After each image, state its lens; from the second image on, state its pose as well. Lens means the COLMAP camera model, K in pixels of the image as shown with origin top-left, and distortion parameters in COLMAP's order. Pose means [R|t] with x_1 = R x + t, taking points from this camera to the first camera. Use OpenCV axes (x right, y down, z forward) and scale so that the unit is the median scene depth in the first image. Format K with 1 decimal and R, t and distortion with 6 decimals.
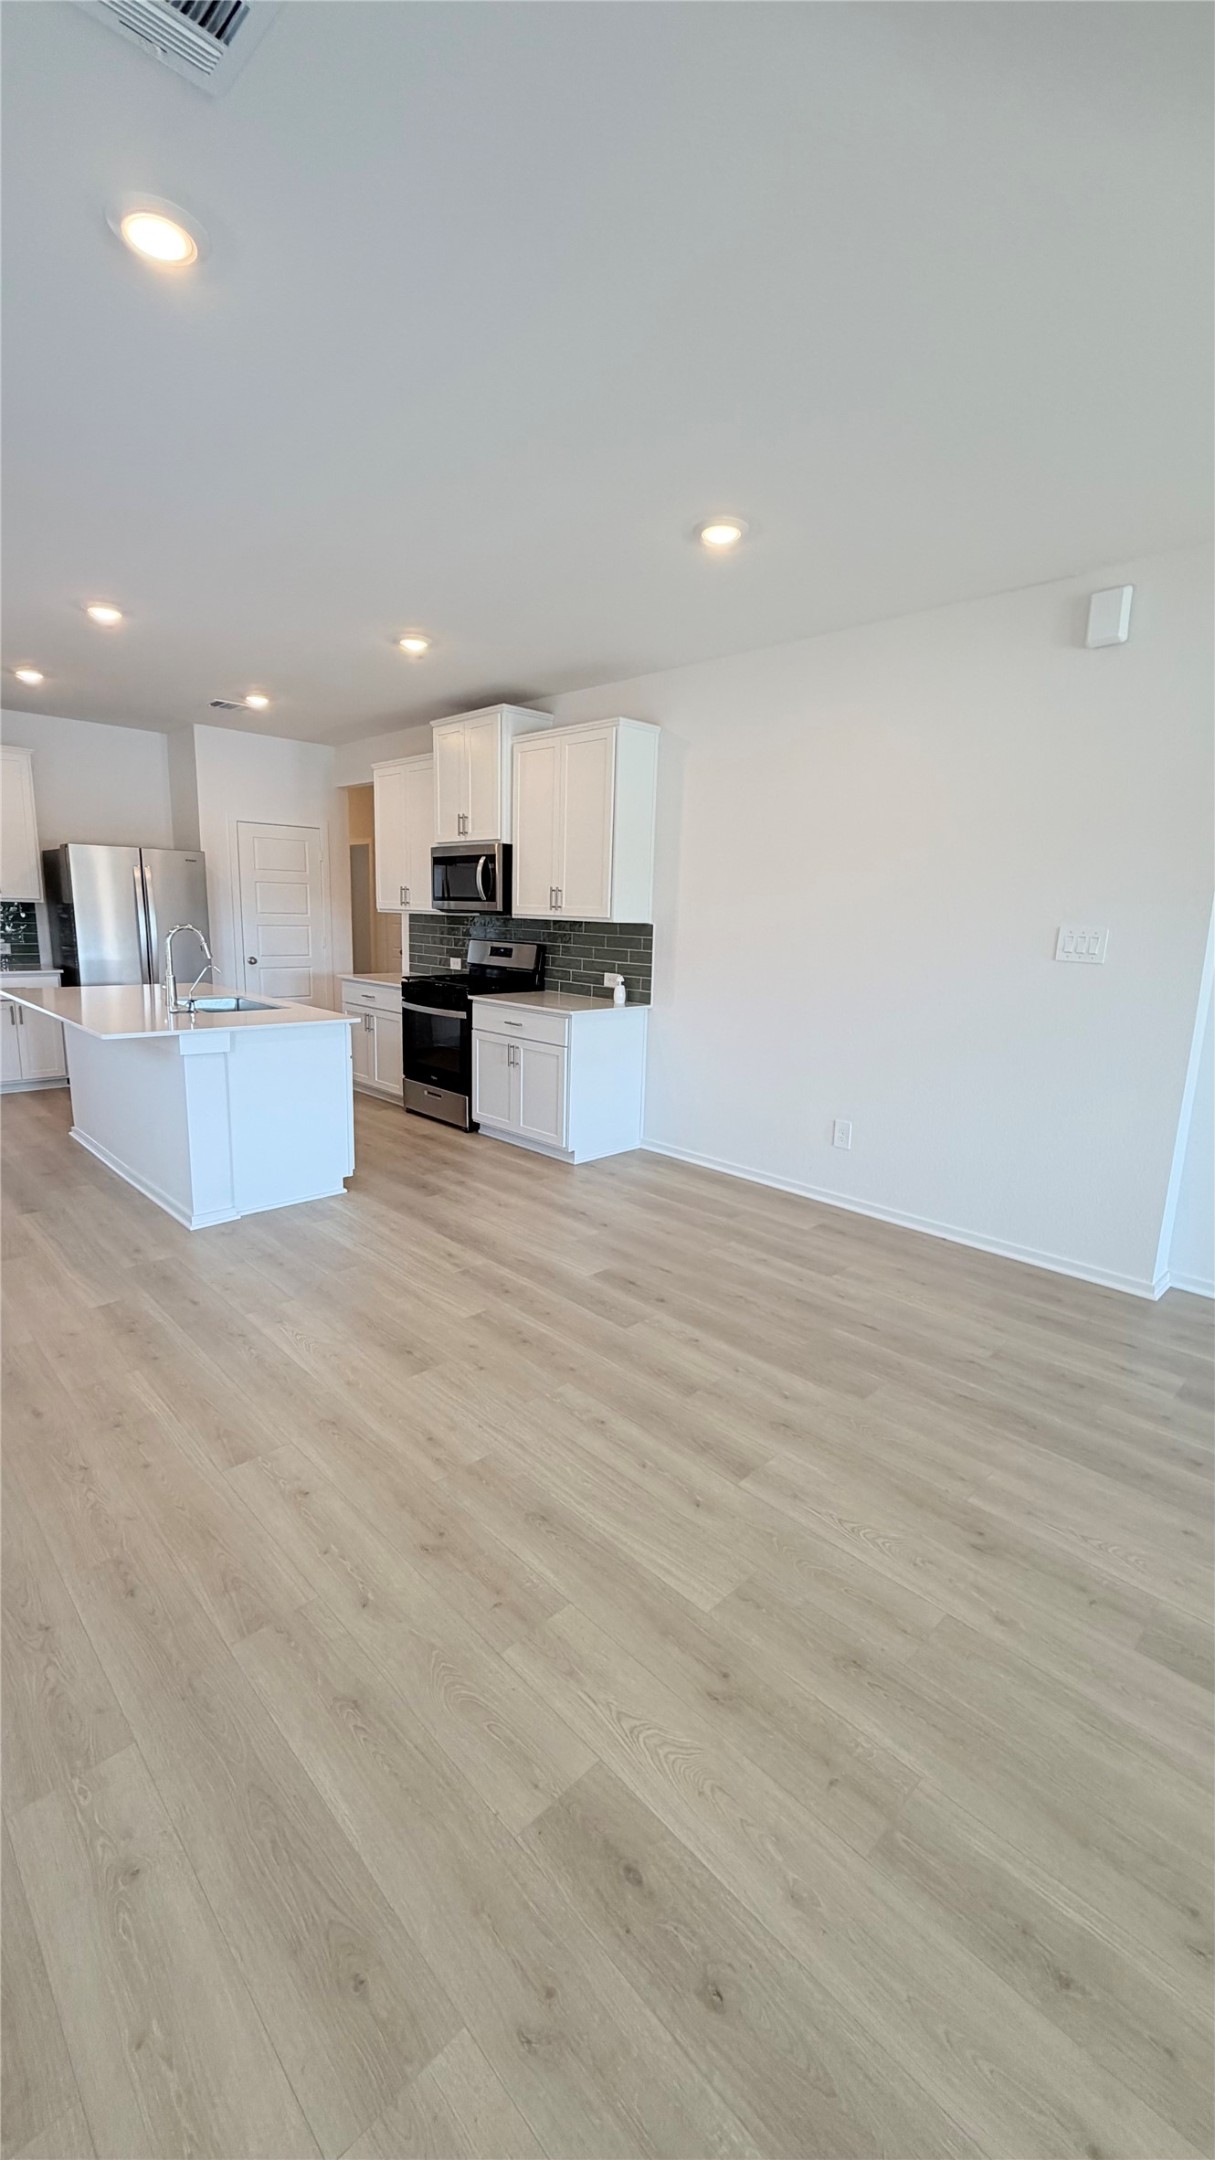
lens RADIAL K [[856.1, 0, 602.5], [0, 856.1, 1076.7], [0, 0, 1]] dist [-0.000298, 0.000928]
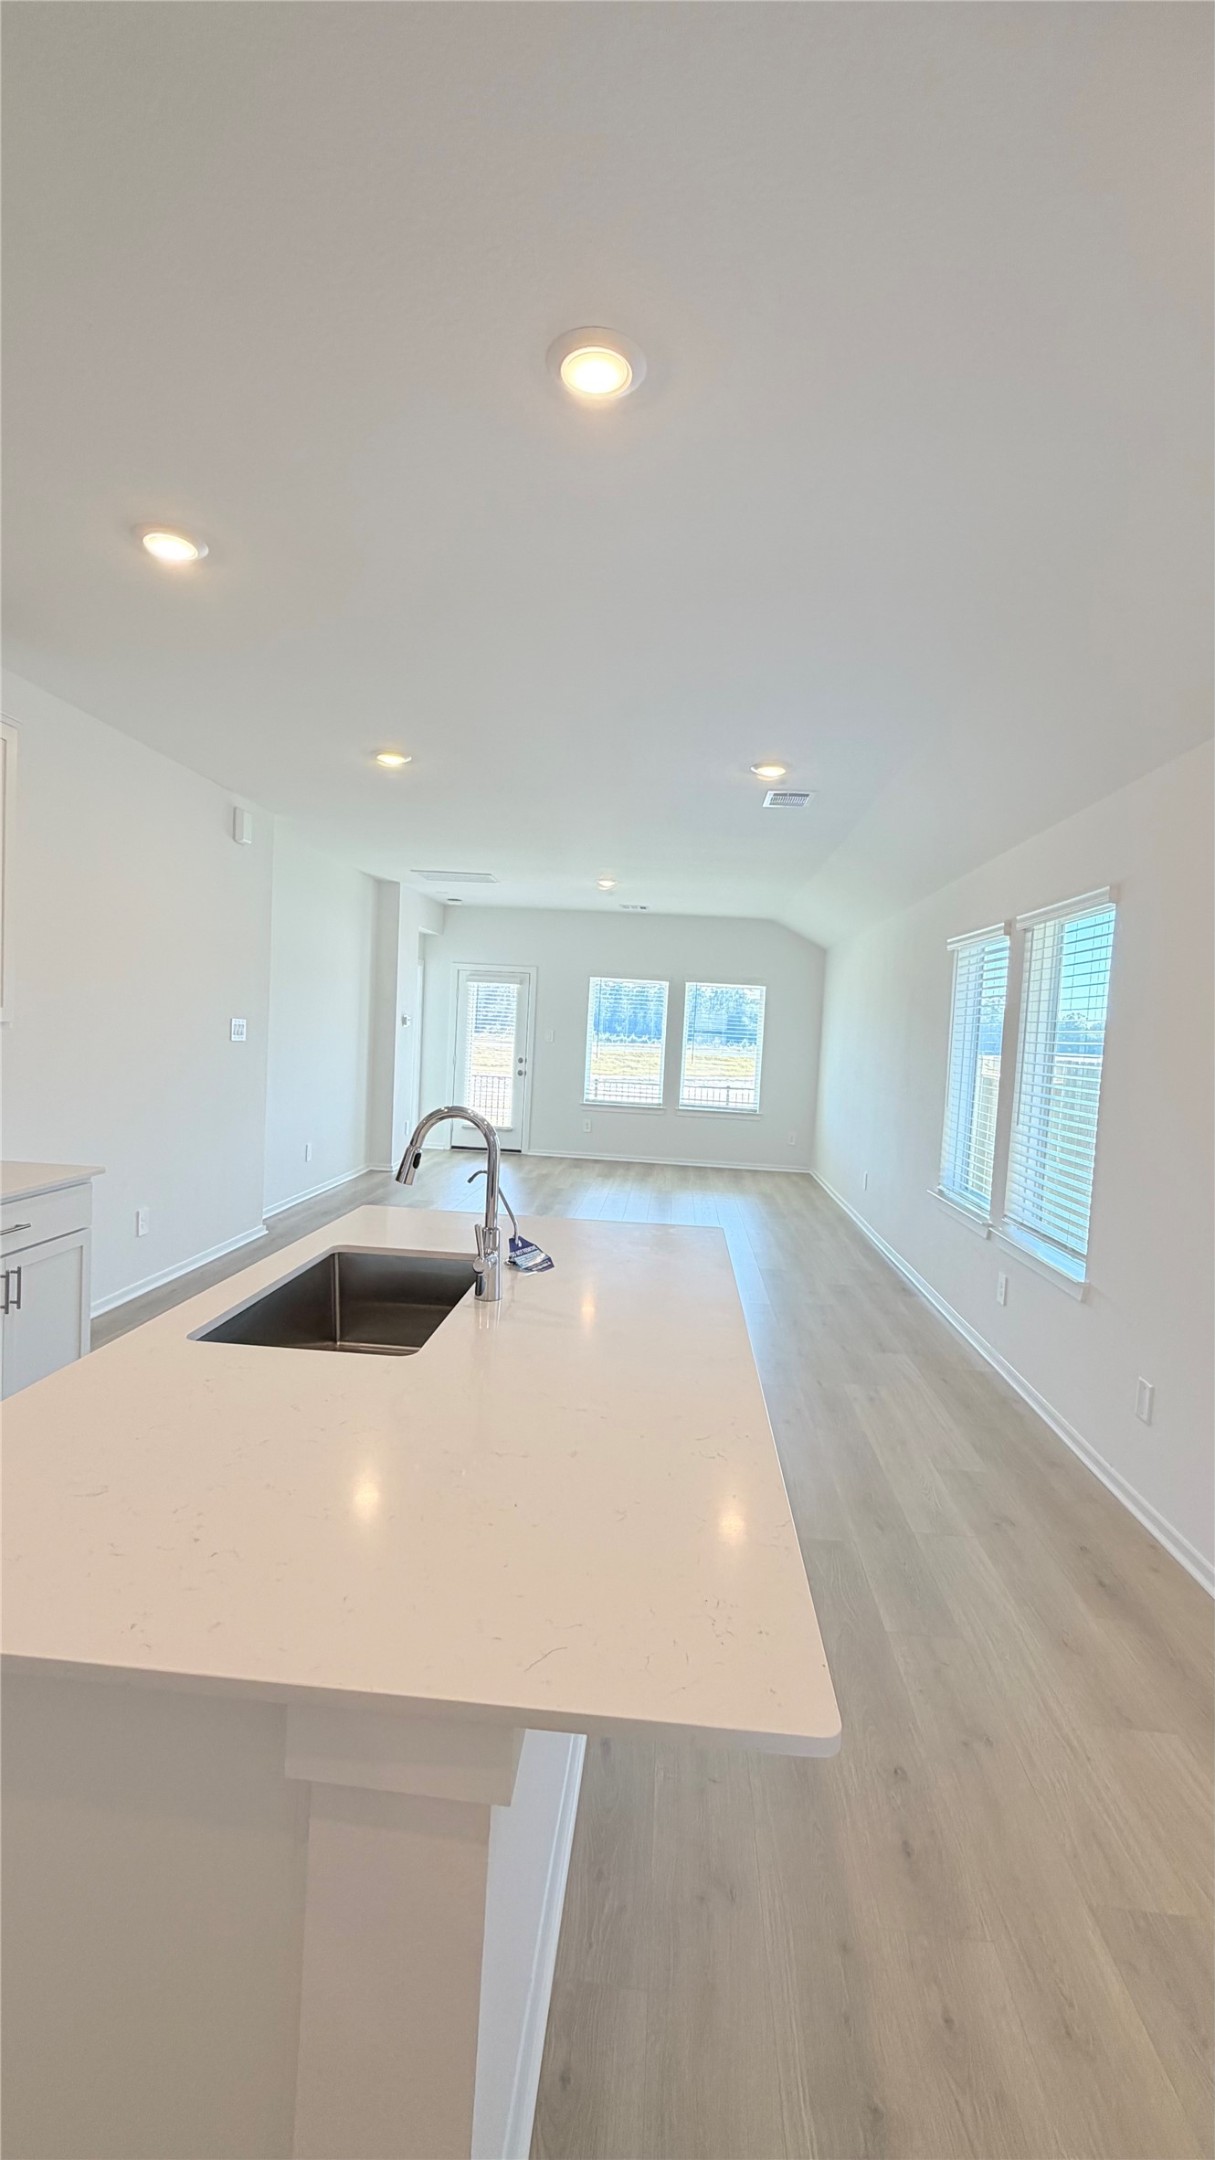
lens RADIAL K [[920.6, 0, 610.3], [0, 920.6, 1070.9], [0, 0, 1]] dist [-0.000371, 0.000069]
pose [[-0.662525, -0.095352, 0.742946, -0.881637], [0.074993, 0.978437, 0.192451, -0.277800], [-0.745276, 0.183219, -0.641088, 1.242005]]
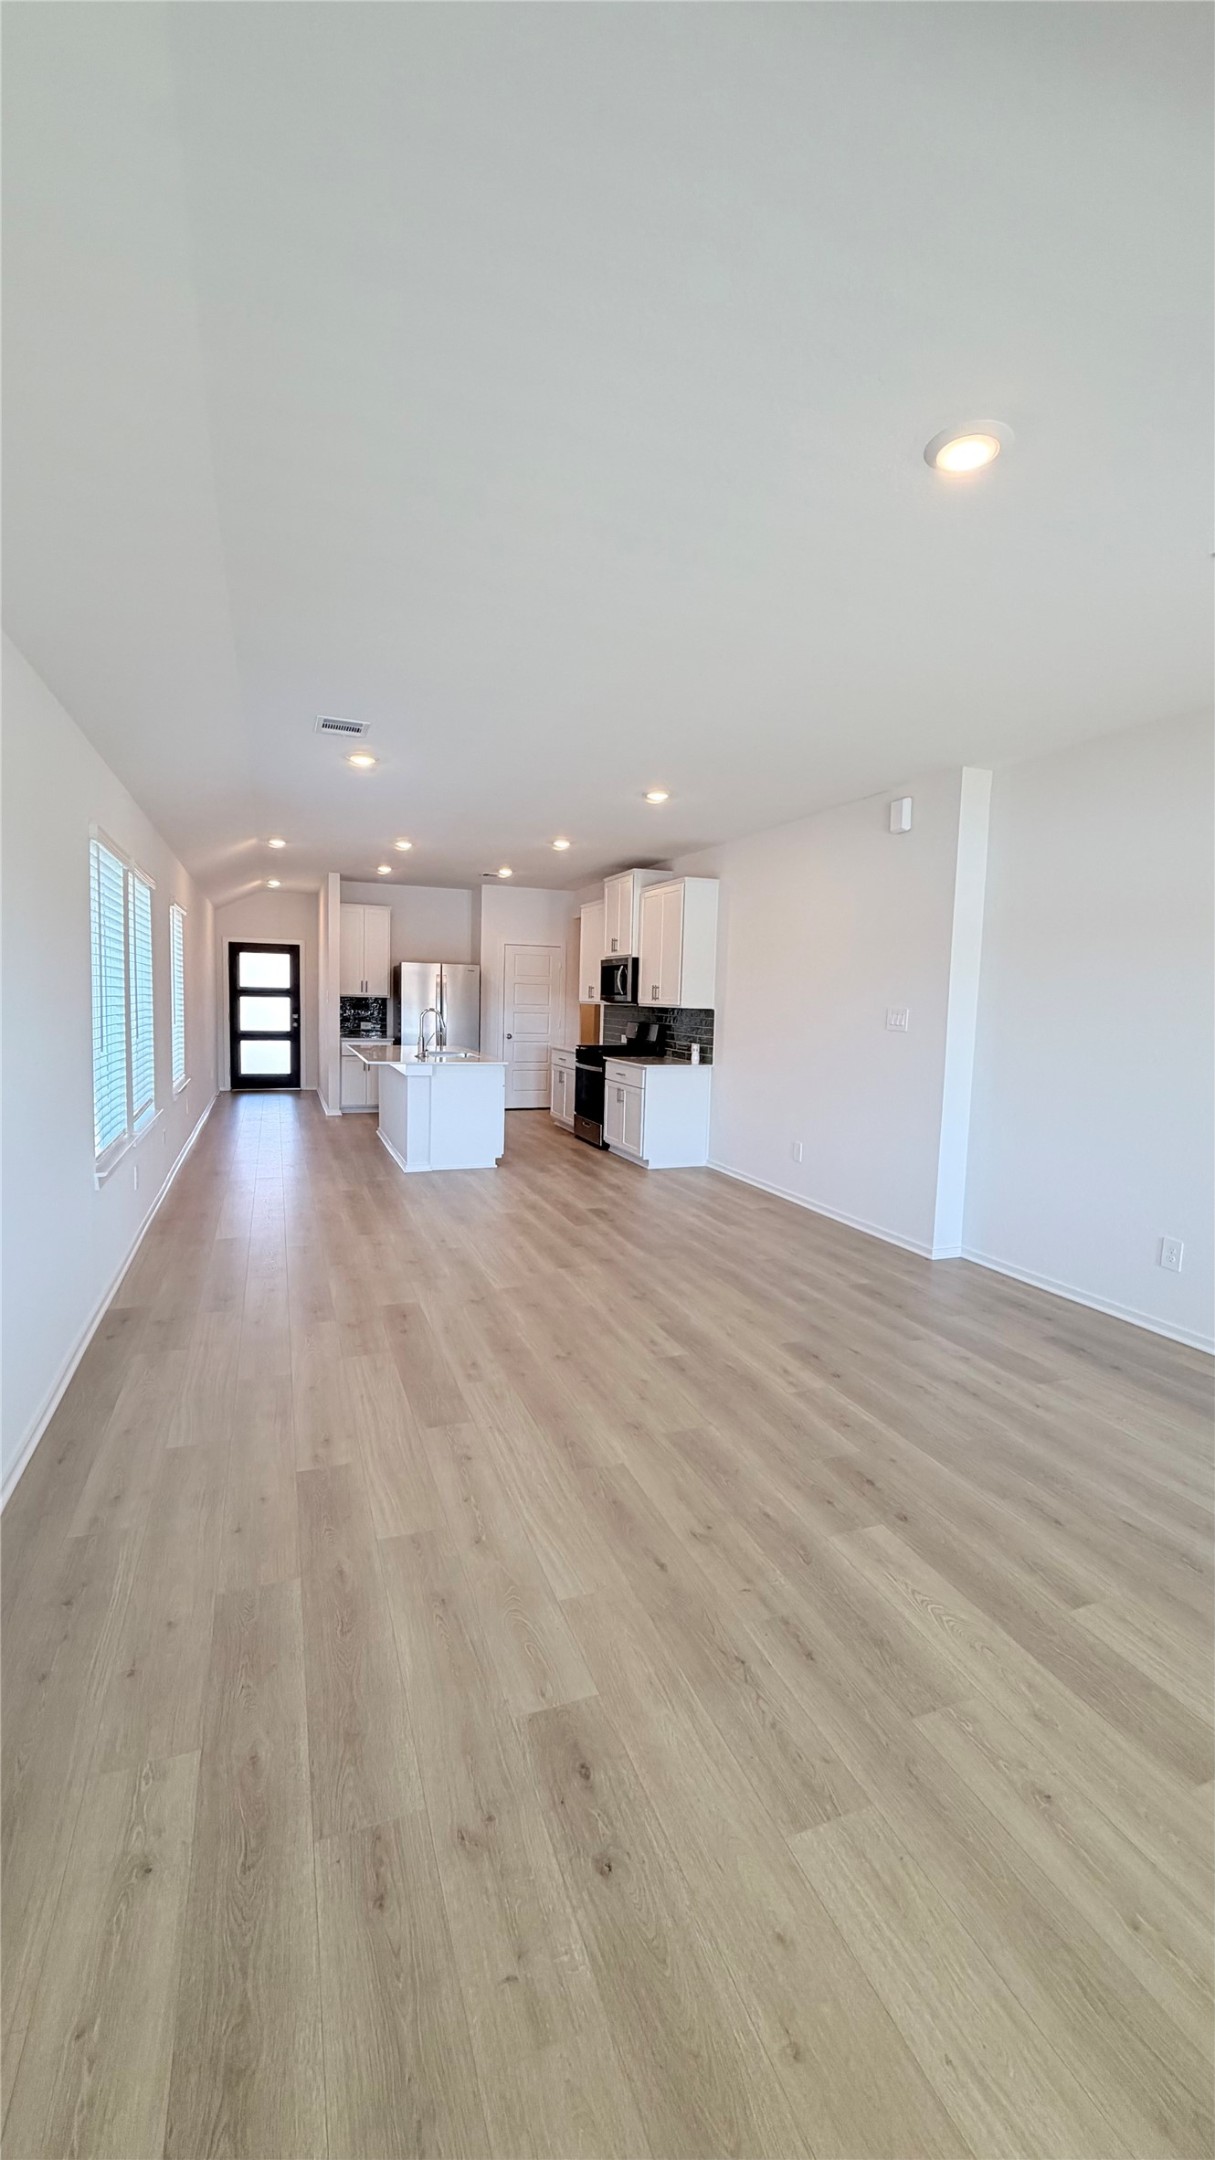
lens RADIAL K [[856.1, 0, 606.8], [0, 856.1, 1079.6], [0, 0, 1]] dist [-0.000298, 0.000928]
pose [[0.919356, 0.033922, -0.391962, 0.541706], [-0.076961, 0.992535, -0.094615, 0.107300], [0.385826, 0.117150, 0.915103, -0.454399]]
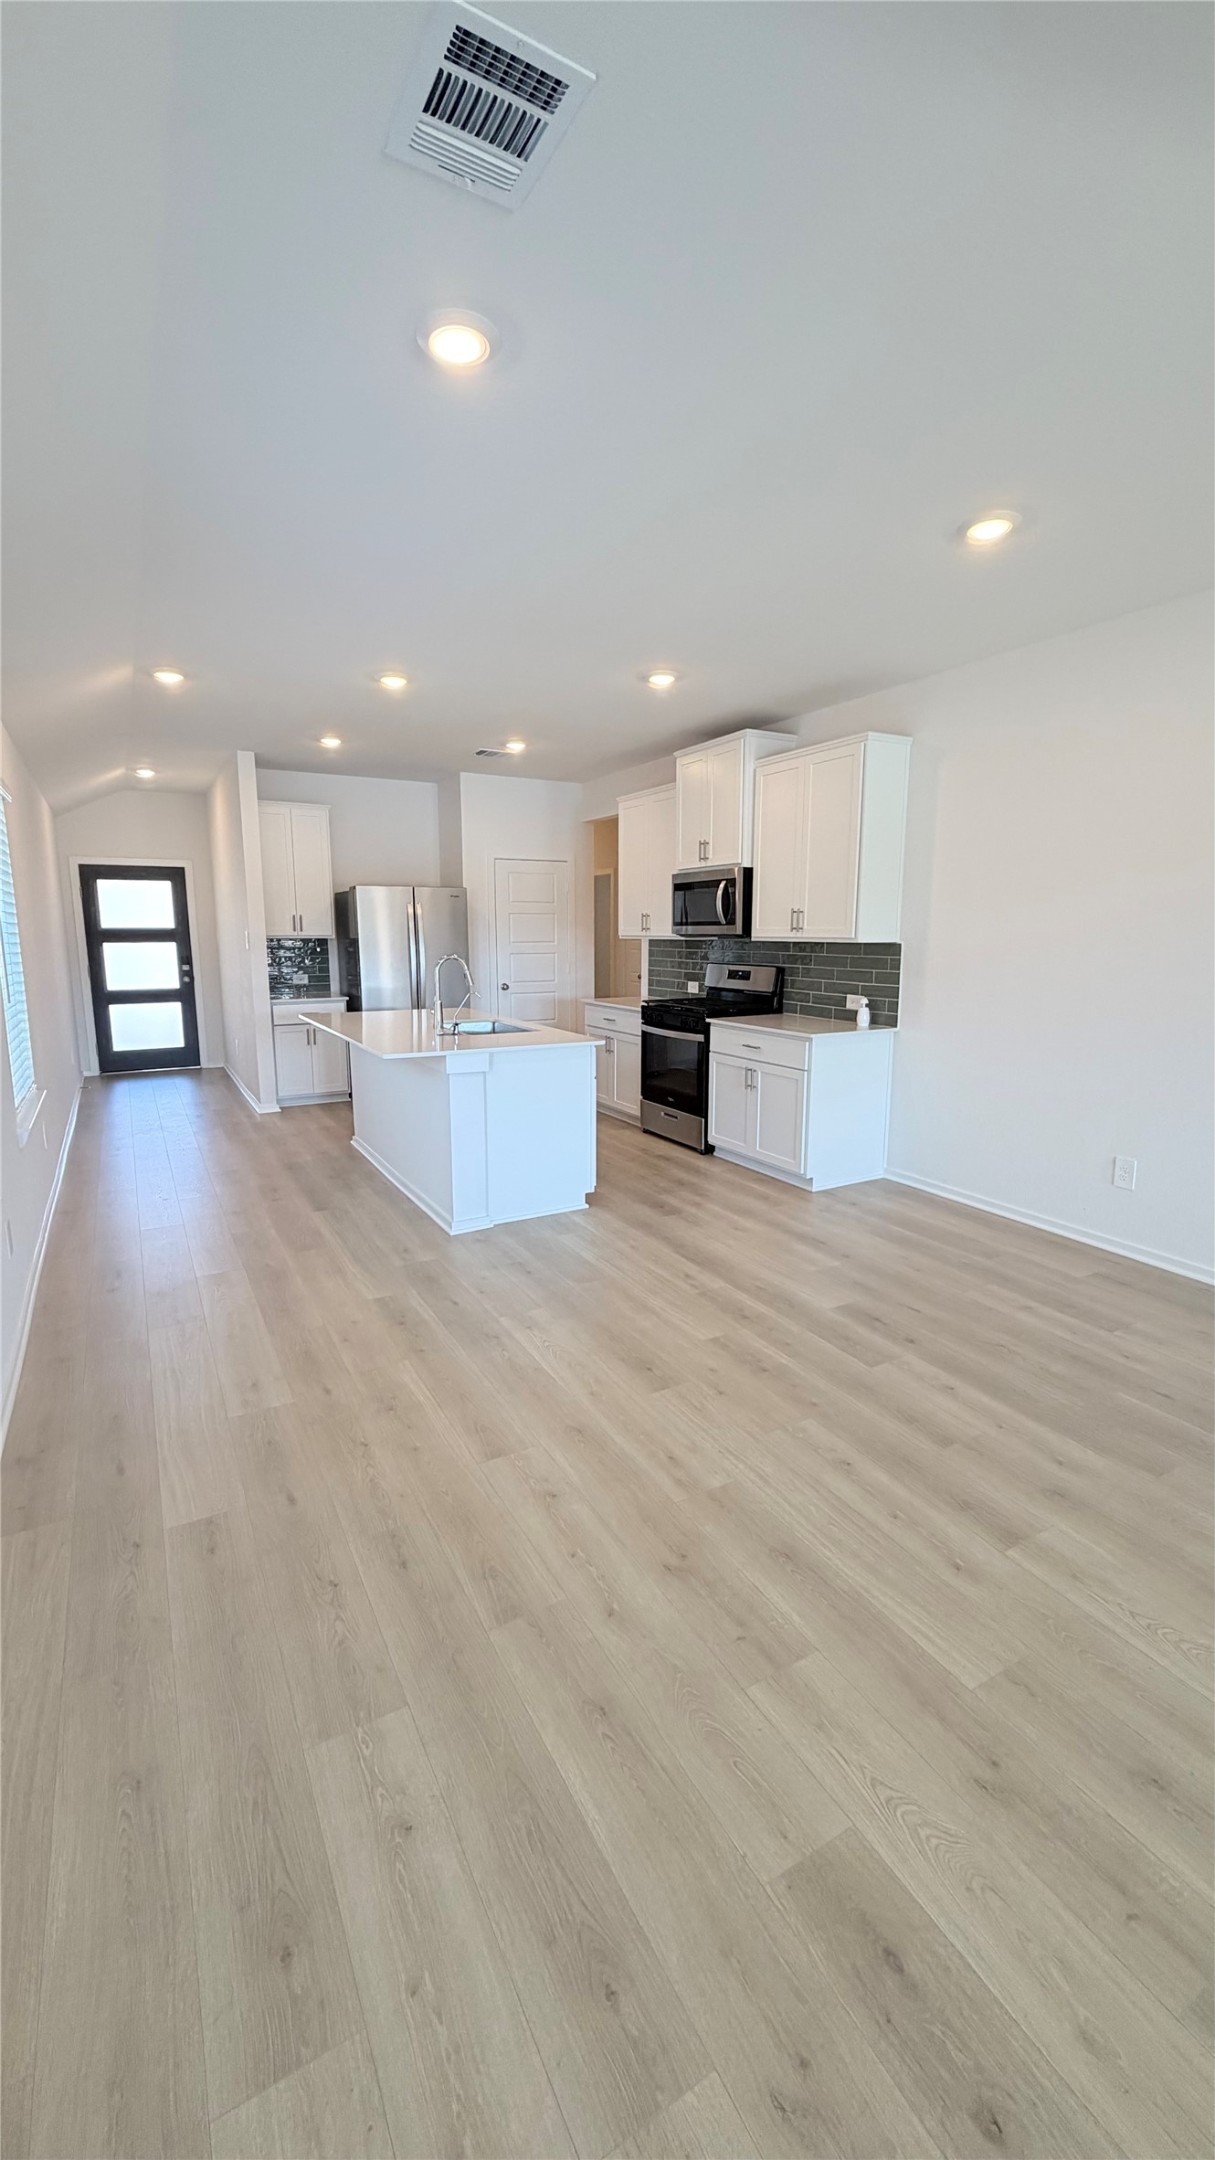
lens RADIAL K [[856.1, 0, 604.8], [0, 856.1, 1077.3], [0, 0, 1]] dist [-0.000298, 0.000928]
pose [[0.965709, 0.014575, -0.259216, -0.012468], [-0.021291, 0.999506, -0.023120, 0.000132], [0.258751, 0.027847, 0.965543, -0.002330]]
